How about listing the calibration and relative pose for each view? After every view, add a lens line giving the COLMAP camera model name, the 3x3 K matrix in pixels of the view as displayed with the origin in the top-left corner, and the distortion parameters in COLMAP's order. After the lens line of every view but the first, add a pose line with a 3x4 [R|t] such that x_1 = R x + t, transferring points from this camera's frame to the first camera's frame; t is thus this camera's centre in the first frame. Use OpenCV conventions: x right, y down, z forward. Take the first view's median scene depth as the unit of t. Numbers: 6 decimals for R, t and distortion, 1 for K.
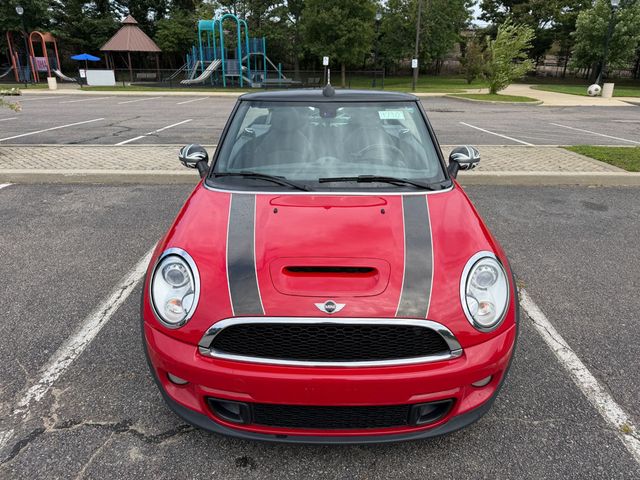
lens RADIAL K [[452.7, 0, 321.2], [0, 452.7, 240.6], [0, 0, 1]] dist [0.037856, -0.048994]
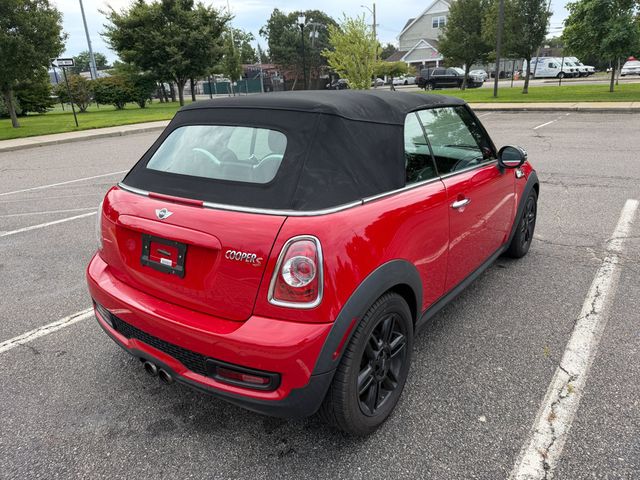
lens RADIAL K [[452.7, 0, 321.2], [0, 452.7, 240.6], [0, 0, 1]] dist [0.037856, -0.048994]
pose [[-0.810492, -0.166473, 0.561596, -0.078104], [0.248790, 0.770149, 0.587345, -0.108148], [-0.530290, 0.615758, -0.582782, 0.280555]]
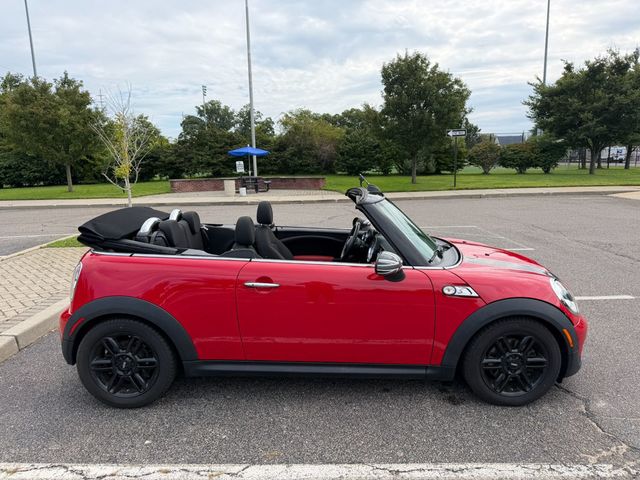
lens RADIAL K [[449.4, 0, 320.4], [0, 449.4, 248.2], [0, 0, 1]] dist [0.035037, -0.037595]
pose [[-0.013873, -0.203783, 0.978918, -0.172283], [0.380490, 0.904285, 0.193639, -0.064778], [-0.924681, 0.375155, 0.064992, 0.152098]]
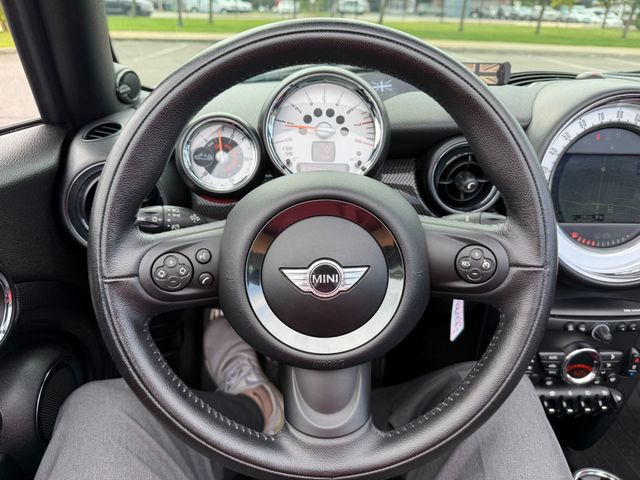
lens RADIAL K [[459.7, 0, 309.2], [0, 459.7, 247.0], [0, 0, 1]] dist [0.043139, -0.051955]
pose [[-0.999310, -0.013977, -0.034399, 0.020479], [-0.034970, 0.665717, 0.745385, -0.037961], [0.012482, 0.746074, -0.665746, 0.163816]]
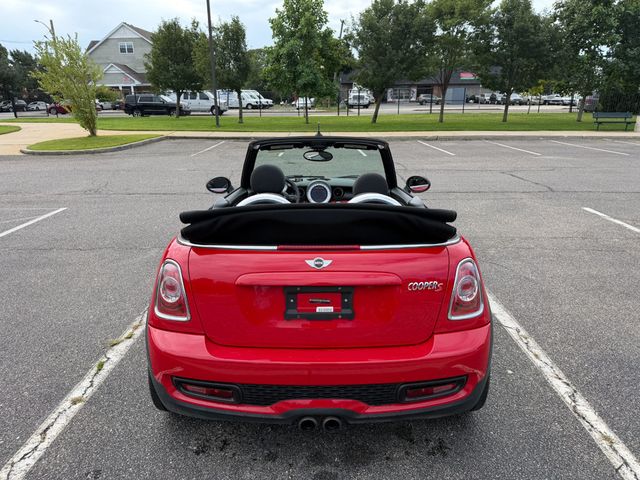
lens RADIAL K [[452.7, 0, 321.2], [0, 452.7, 240.6], [0, 0, 1]] dist [0.037856, -0.048994]
pose [[-0.999873, -0.000548, -0.015937, 0.004450], [-0.010367, 0.781719, 0.623545, -0.128557], [0.012116, 0.623631, -0.781625, 0.311425]]
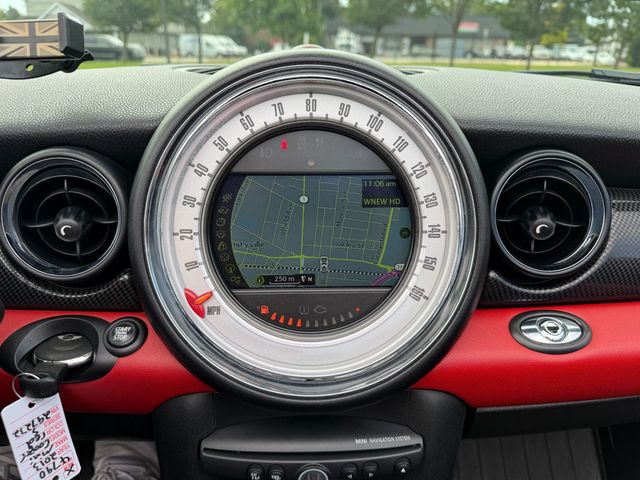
lens RADIAL K [[473.7, 0, 311.1], [0, 473.7, 247.8], [0, 0, 1]] dist [0.028662, -0.046626]
pose [[-0.999368, -0.000299, -0.035536, 0.002788], [-0.024614, 0.727102, 0.686088, -0.031487], [0.025633, 0.686530, -0.726650, 0.155785]]
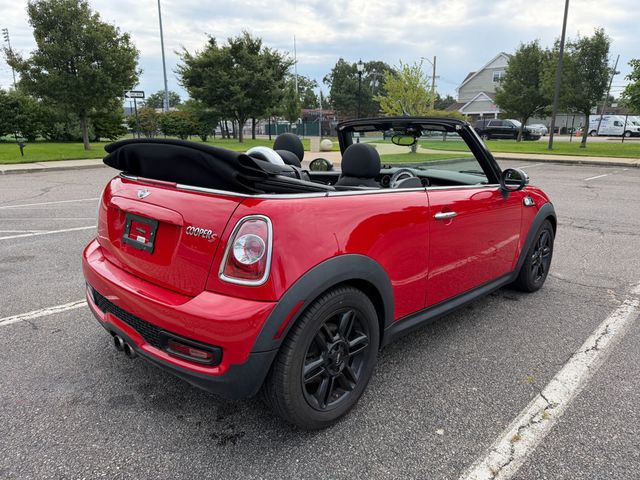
lens RADIAL K [[452.7, 0, 321.2], [0, 452.7, 240.6], [0, 0, 1]] dist [0.037856, -0.048994]
pose [[-0.730975, -0.175318, 0.659499, -0.095040], [0.237281, 0.840831, 0.486519, -0.096002], [-0.639823, 0.512120, -0.573027, 0.277511]]
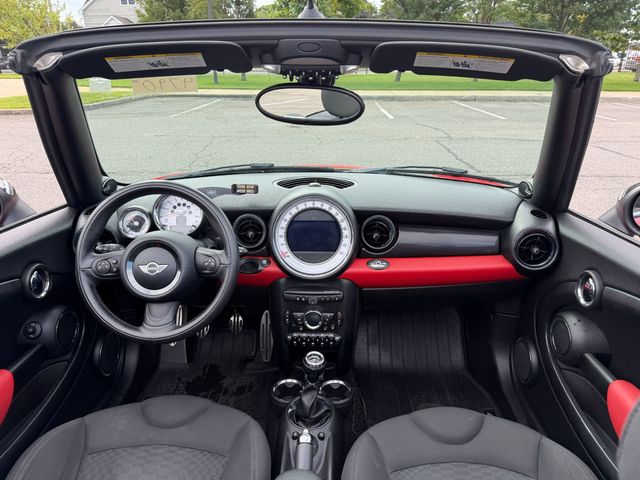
lens RADIAL K [[452.7, 0, 321.2], [0, 452.7, 240.6], [0, 0, 1]] dist [0.037856, -0.048994]
pose [[-0.999783, -0.016526, 0.012706, 0.000443], [-0.003460, 0.732636, 0.680612, -0.060358], [-0.020557, 0.680420, -0.732534, 0.187042]]
